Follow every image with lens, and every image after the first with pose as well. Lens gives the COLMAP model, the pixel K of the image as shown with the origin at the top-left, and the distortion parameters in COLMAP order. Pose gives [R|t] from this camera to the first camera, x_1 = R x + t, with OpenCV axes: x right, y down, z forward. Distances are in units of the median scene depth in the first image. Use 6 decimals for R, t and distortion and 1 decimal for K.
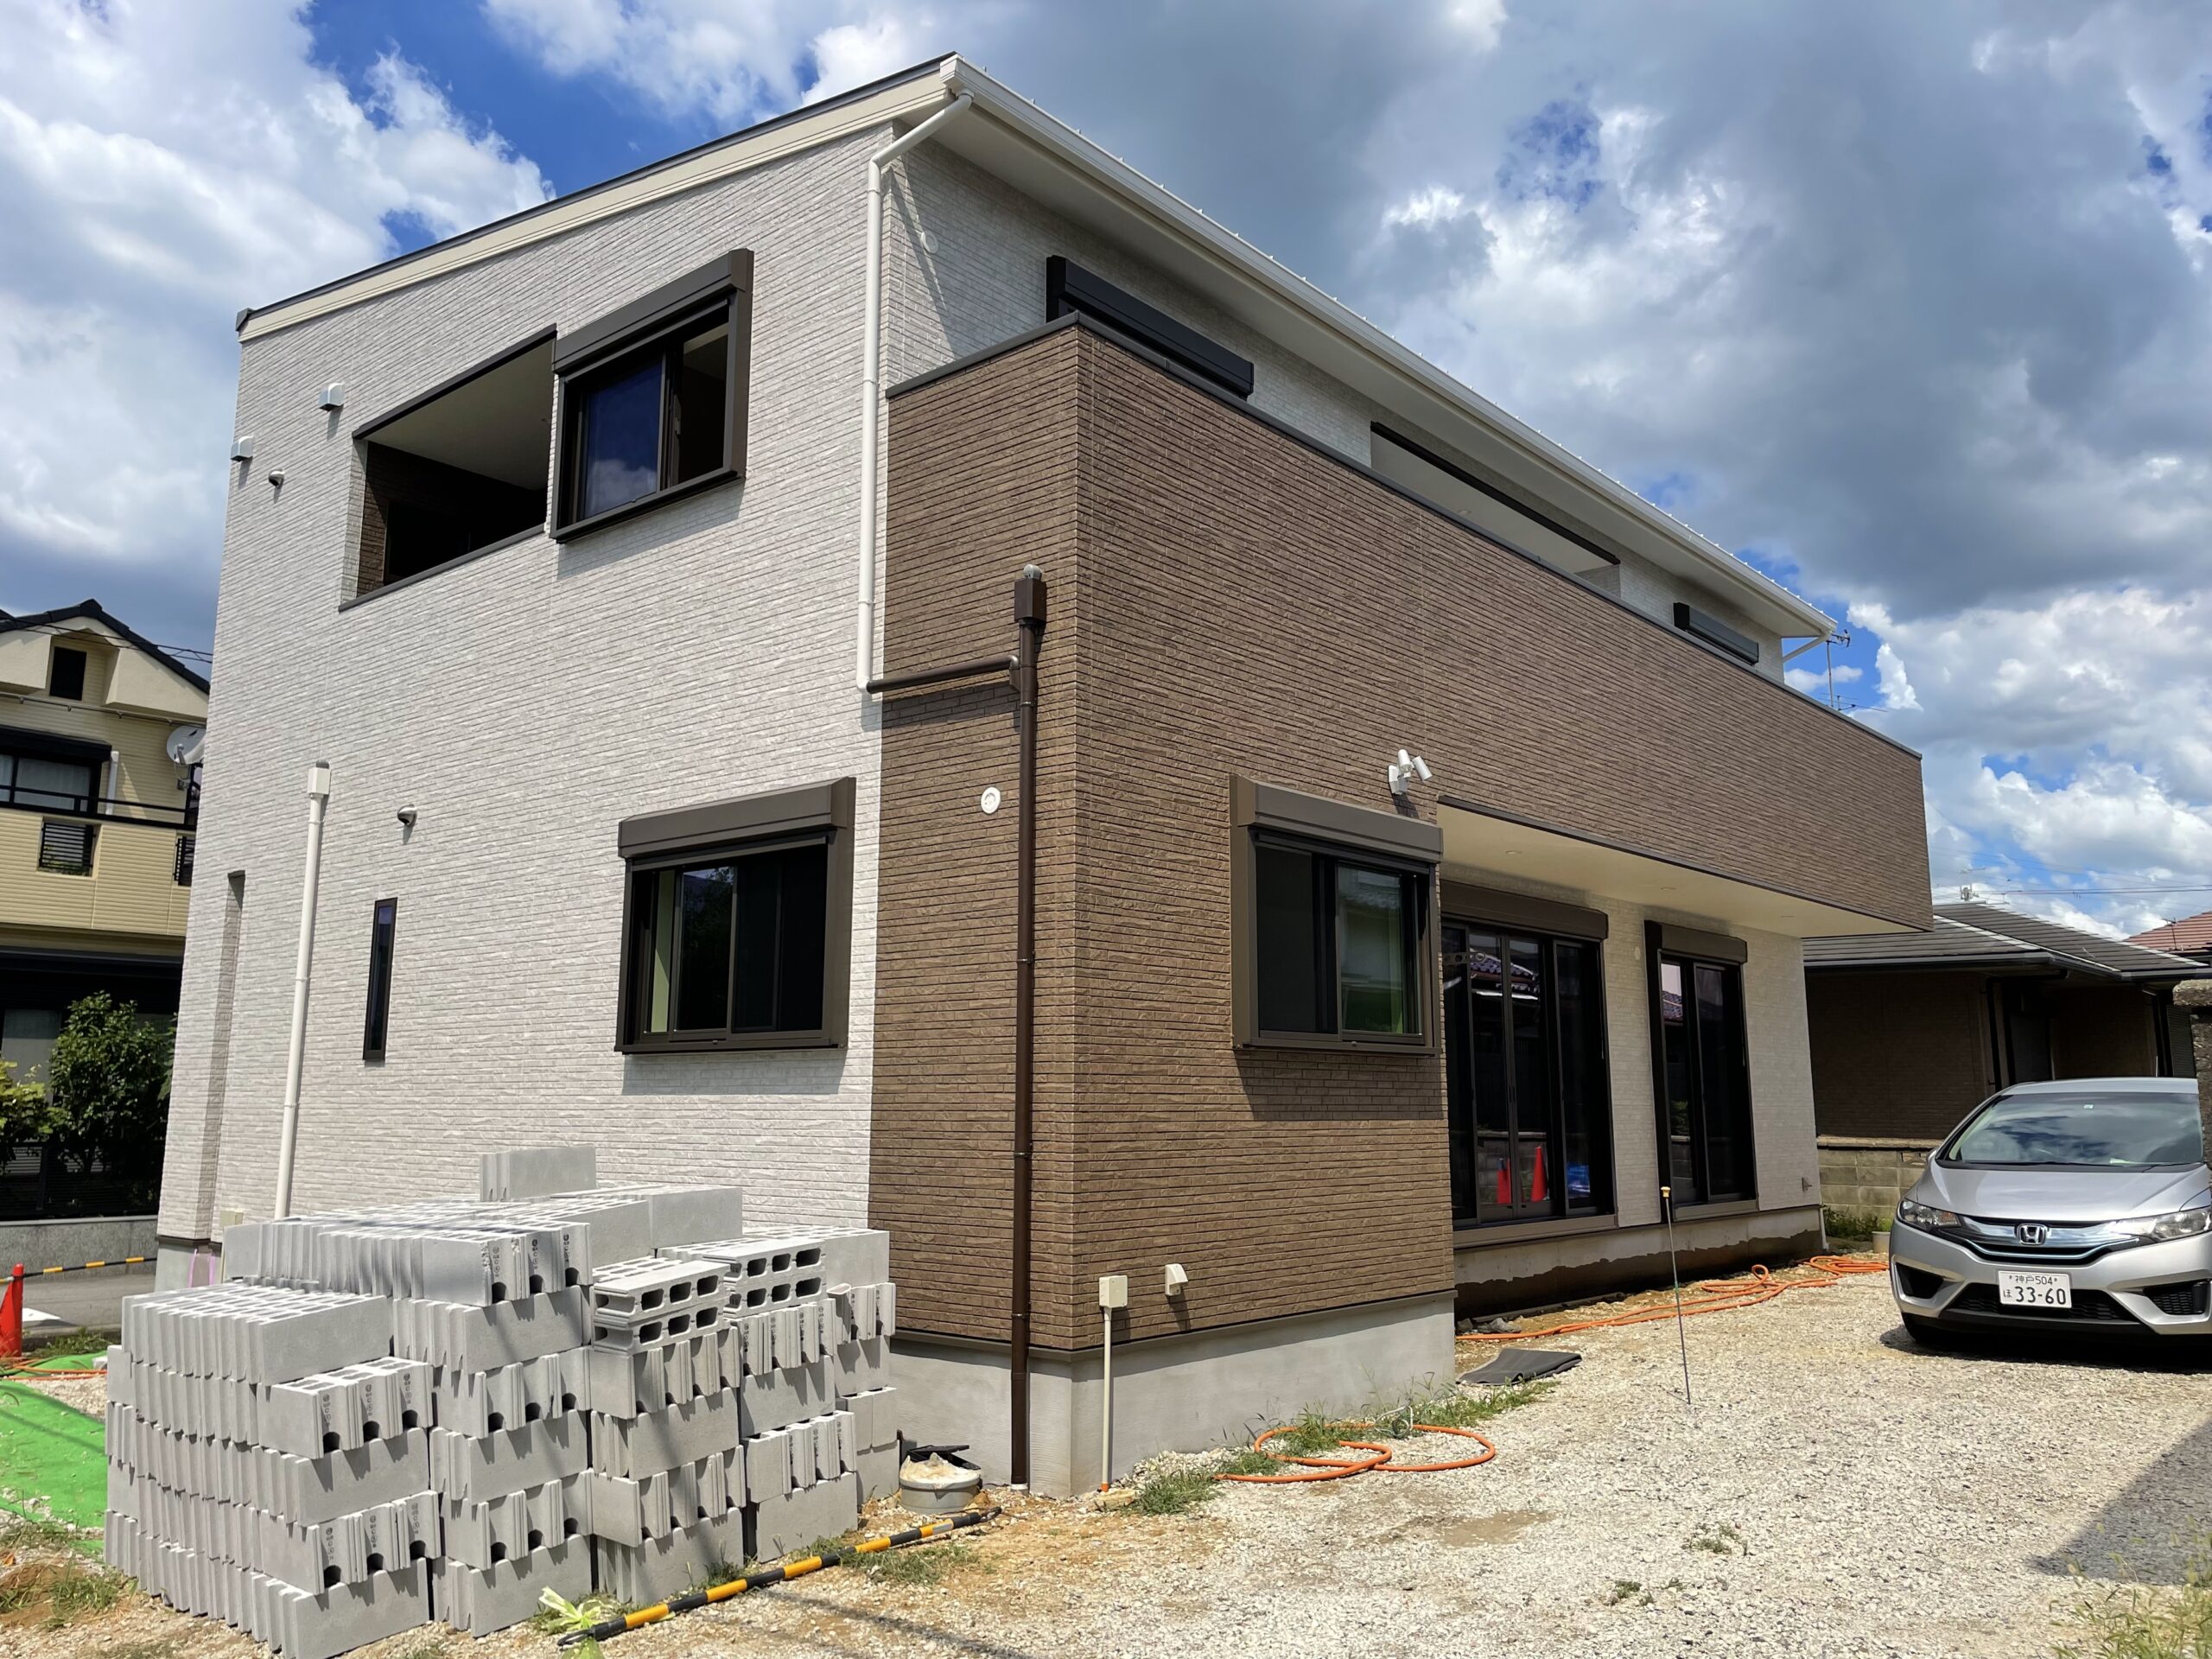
lens RADIAL K [[1681.9, 0, 1107.2], [0, 1681.9, 823.9], [0, 0, 1]] dist [0.030398, -0.009627]
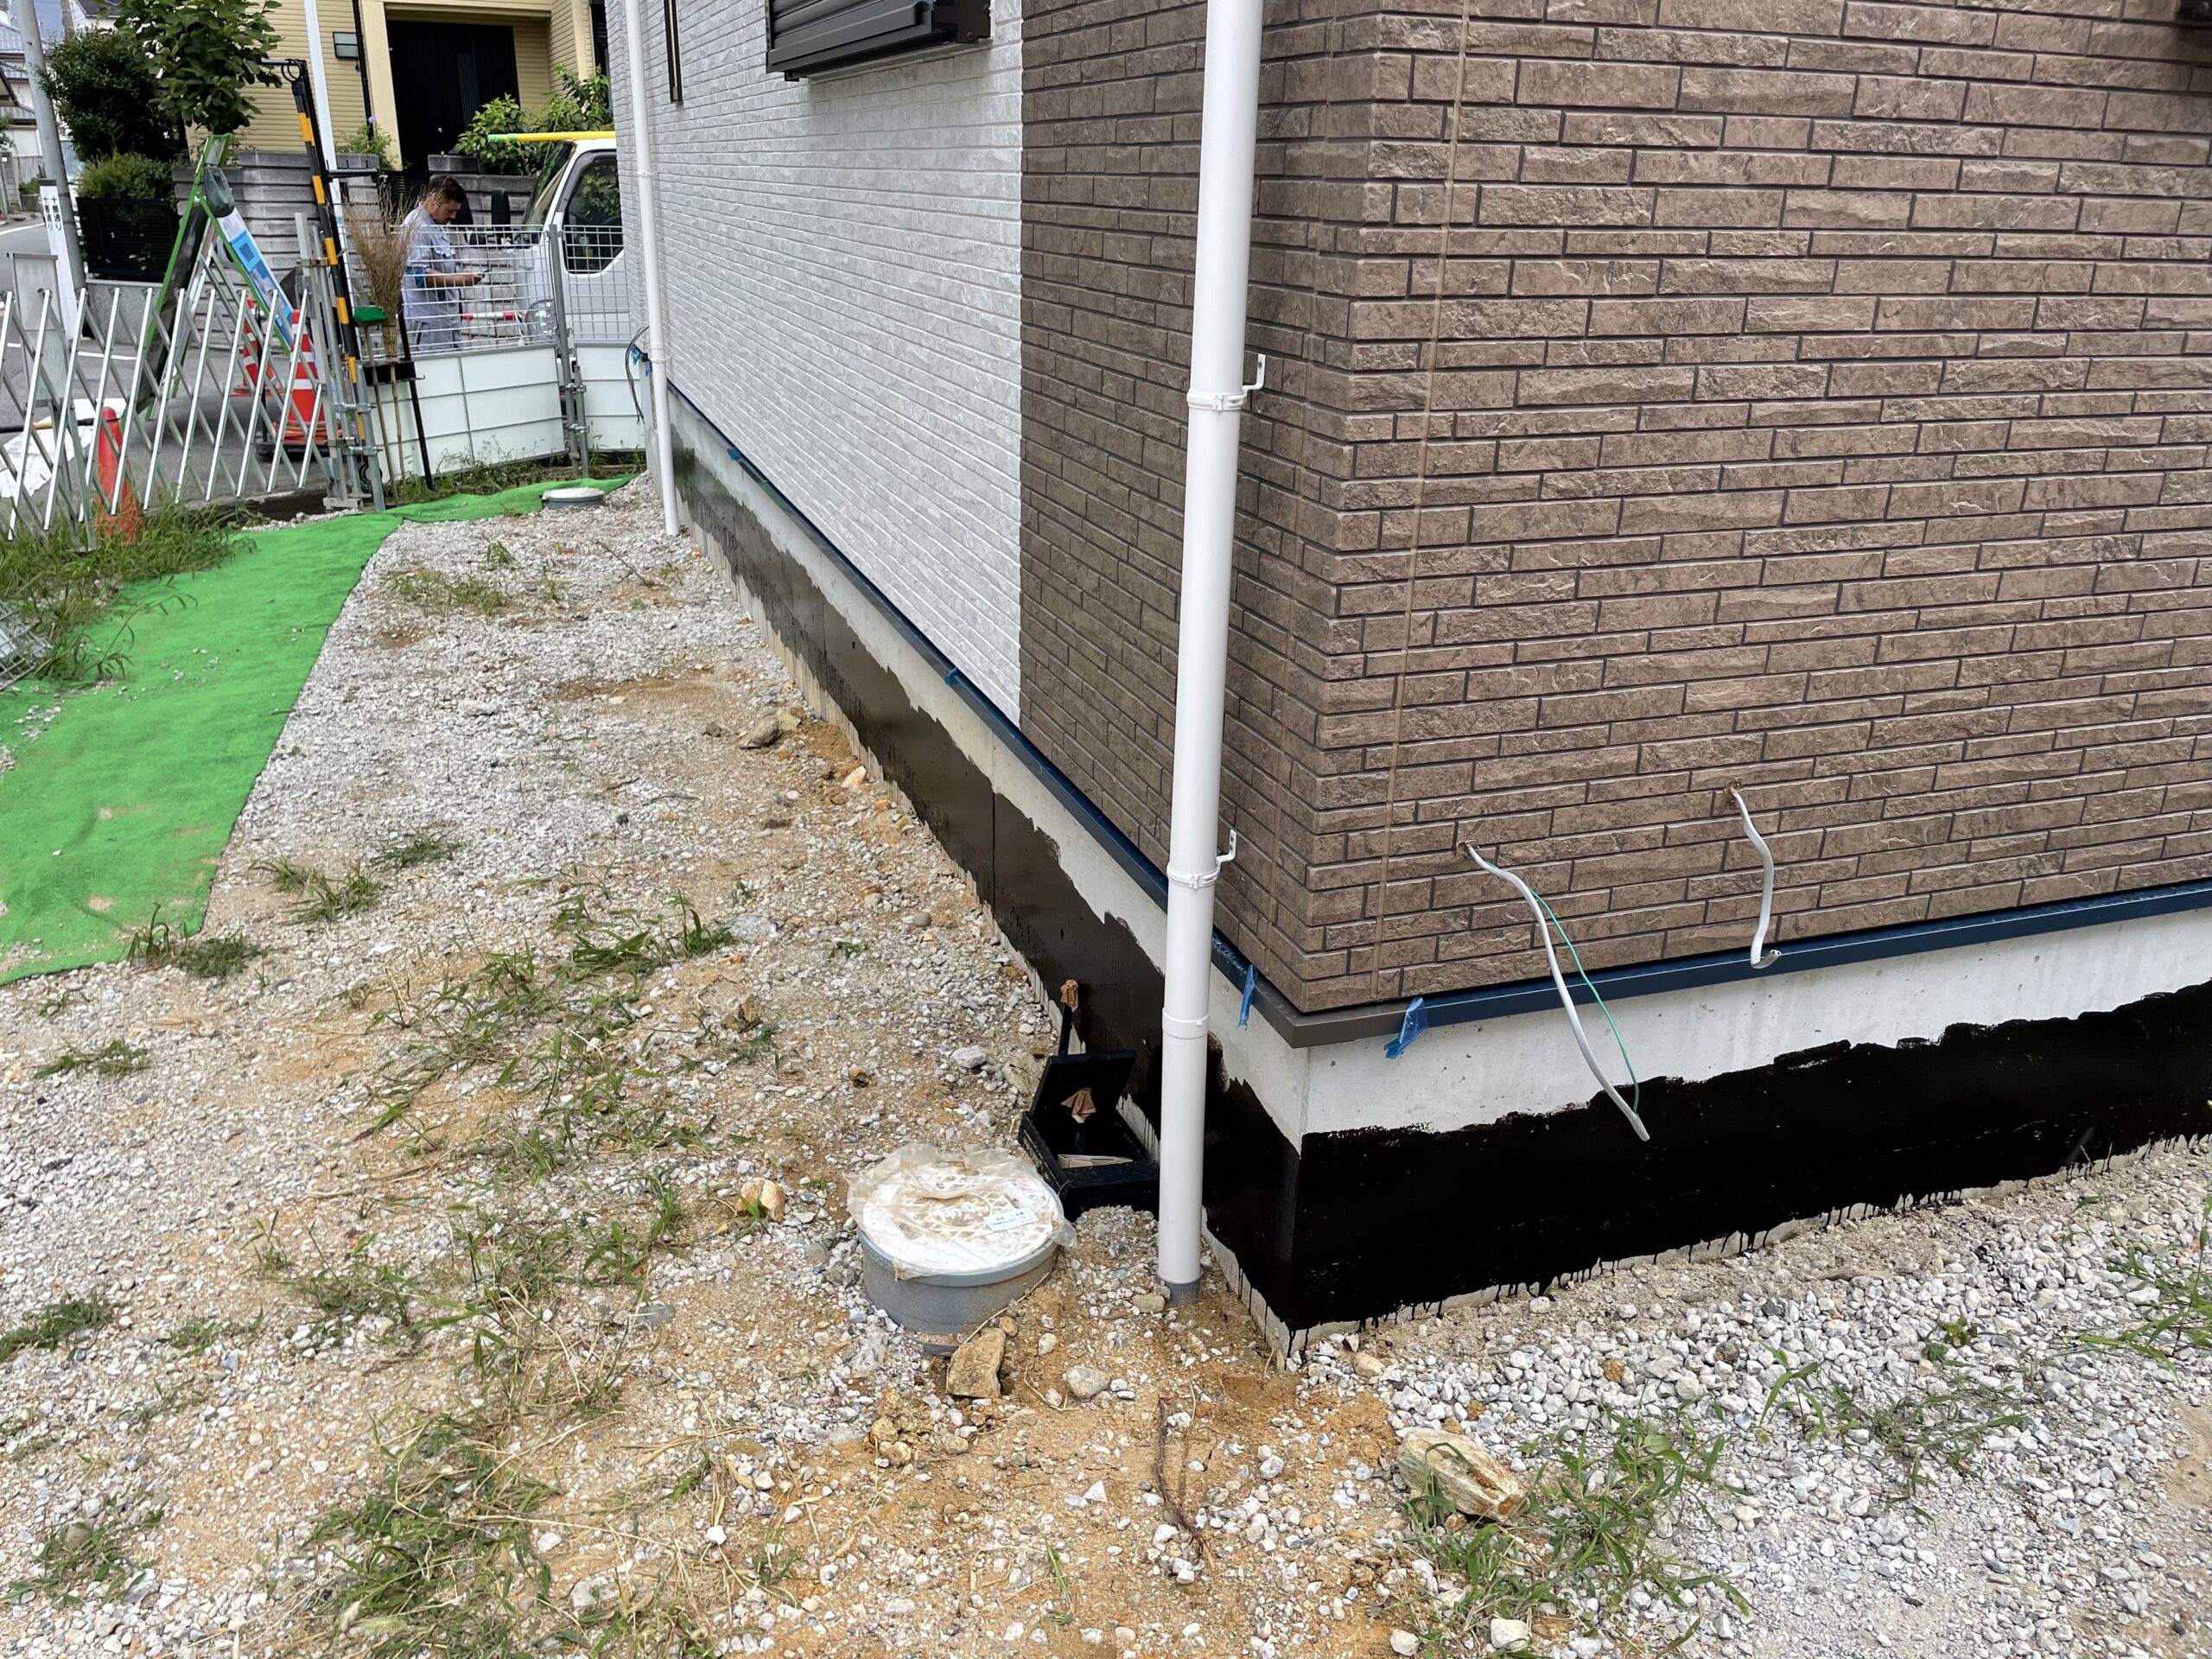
lens RADIAL K [[1681.9, 0, 1106.1], [0, 1681.9, 831.1], [0, 0, 1]] dist [0.030398, -0.009627]
pose [[0.873542, 0.186848, -0.449458, 0.077156], [0.059255, 0.875698, 0.479210, 0.114107], [0.483129, -0.445243, 0.753887, 0.698478]]
